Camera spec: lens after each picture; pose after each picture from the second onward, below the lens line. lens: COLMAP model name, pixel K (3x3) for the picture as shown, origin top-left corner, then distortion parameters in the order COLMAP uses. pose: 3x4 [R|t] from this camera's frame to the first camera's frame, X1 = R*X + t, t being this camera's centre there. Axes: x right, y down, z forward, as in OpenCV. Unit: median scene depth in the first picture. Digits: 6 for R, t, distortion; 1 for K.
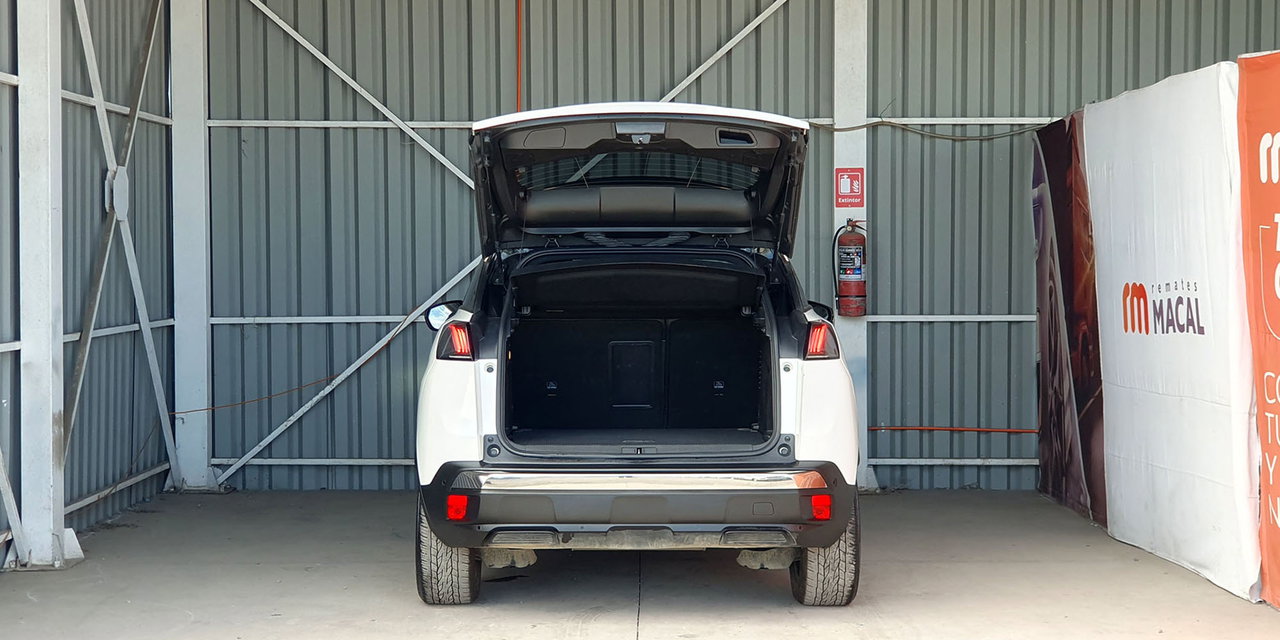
lens RADIAL K [[2010.7, 0, 583.4], [0, 2010.7, 316.6], [0, 0, 1]] dist [0.209252, -1.221730]
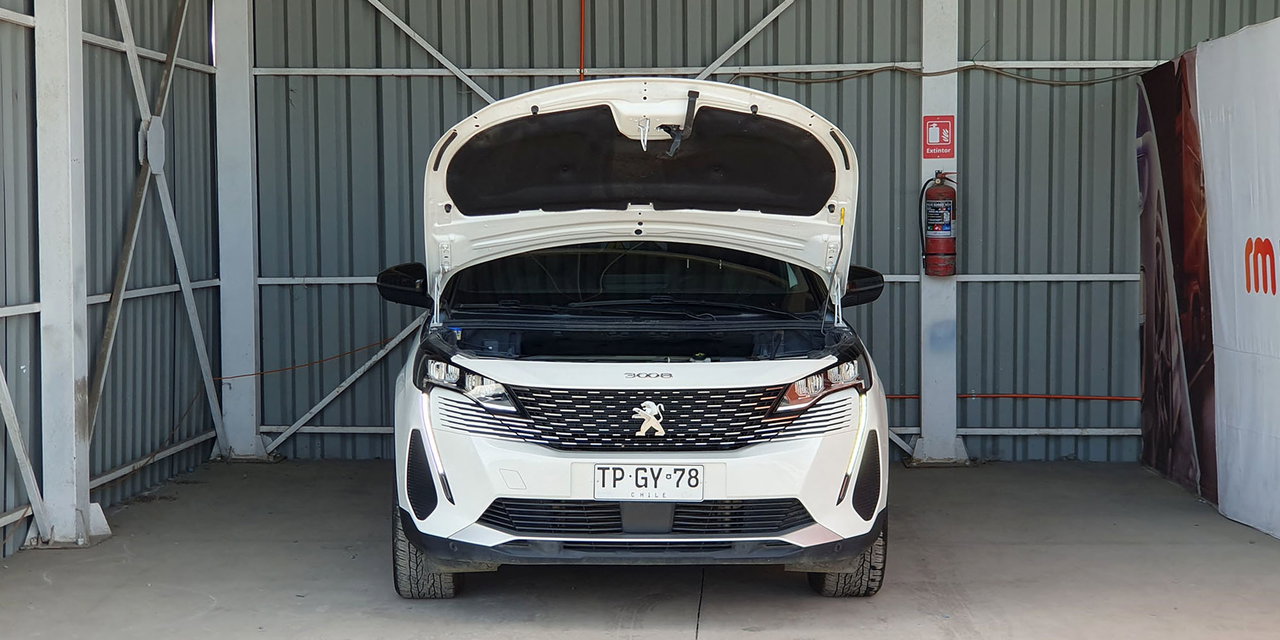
lens RADIAL K [[2015.2, 0, 586.2], [0, 2015.2, 340.4], [0, 0, 1]] dist [0.251821, -1.687487]
pose [[0.999161, 0.000355, -0.040953, 0.008298], [0.000909, 0.999524, 0.030851, 0.000679], [0.040944, -0.030863, 0.998685, 0.058459]]
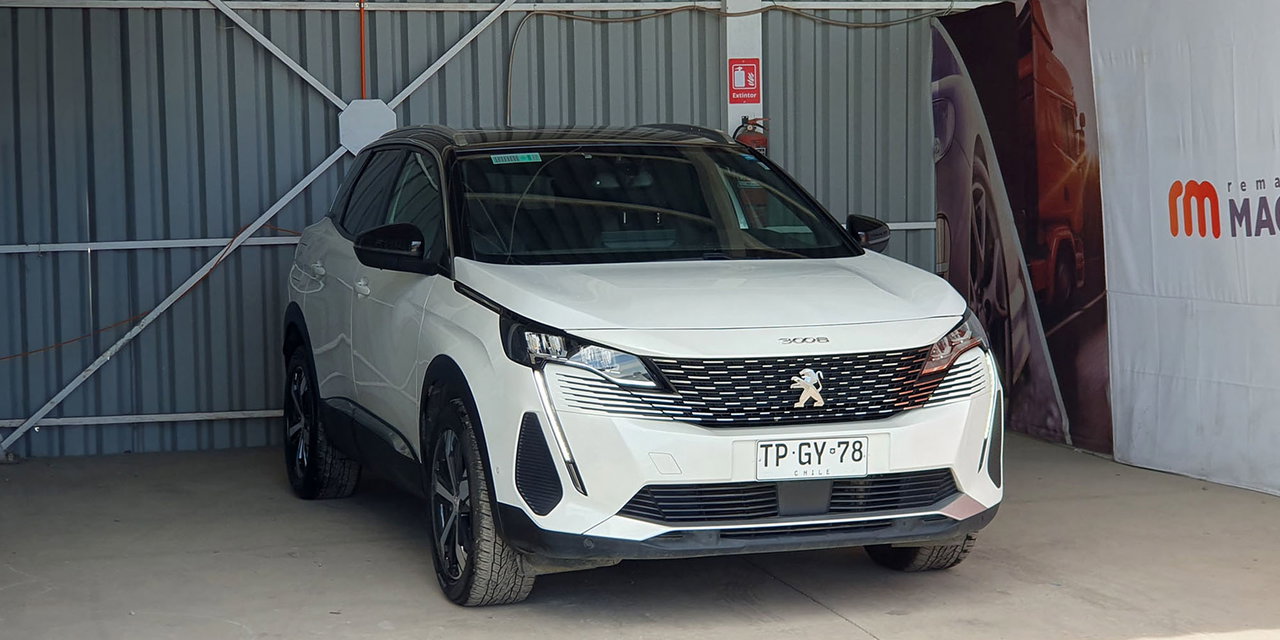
lens RADIAL K [[2142.6, 0, 606.5], [0, 2142.6, 318.9], [0, 0, 1]] dist [0.262379, -1.818357]
pose [[0.964335, -0.032770, 0.262648, -0.175506], [0.022388, 0.998849, 0.042425, -0.001500], [-0.263736, -0.035032, 0.963959, 0.109157]]
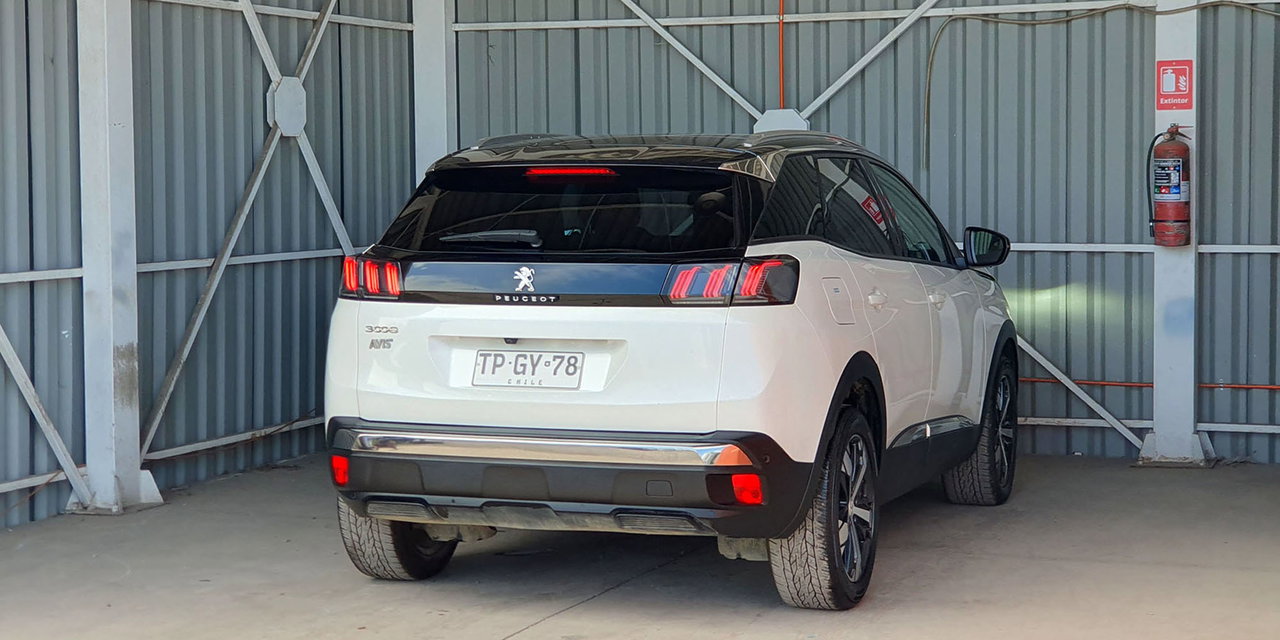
lens RADIAL K [[2153.2, 0, 608.5], [0, 2153.2, 354.7], [0, 0, 1]] dist [0.343936, -2.557335]
pose [[0.939763, 0.024591, -0.340942, 0.217856], [-0.005891, 0.998426, 0.055775, -0.003941], [0.341777, -0.050406, 0.938428, 0.108346]]
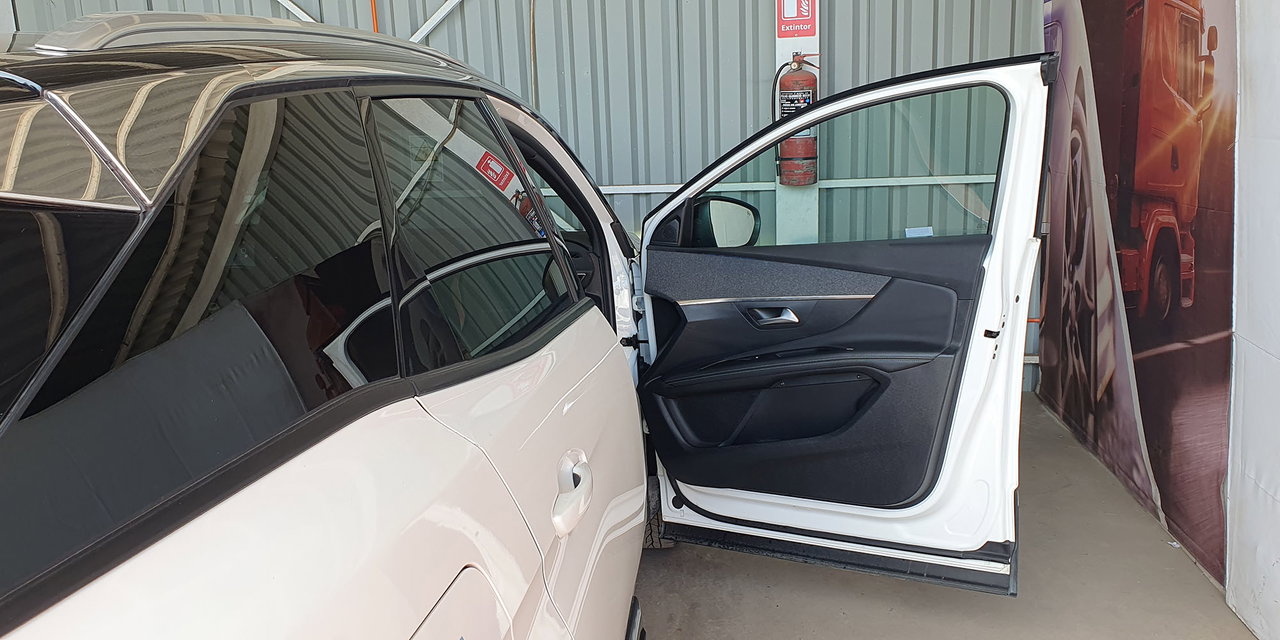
lens RADIAL K [[1044.8, 0, 626.2], [0, 1044.8, 332.7], [0, 0, 1]] dist [0.006034, 0.004943]
pose [[0.996403, -0.015865, -0.083244, 0.099434], [0.031305, 0.981747, 0.187597, -0.021031], [0.078748, -0.189528, 0.978712, 0.593050]]
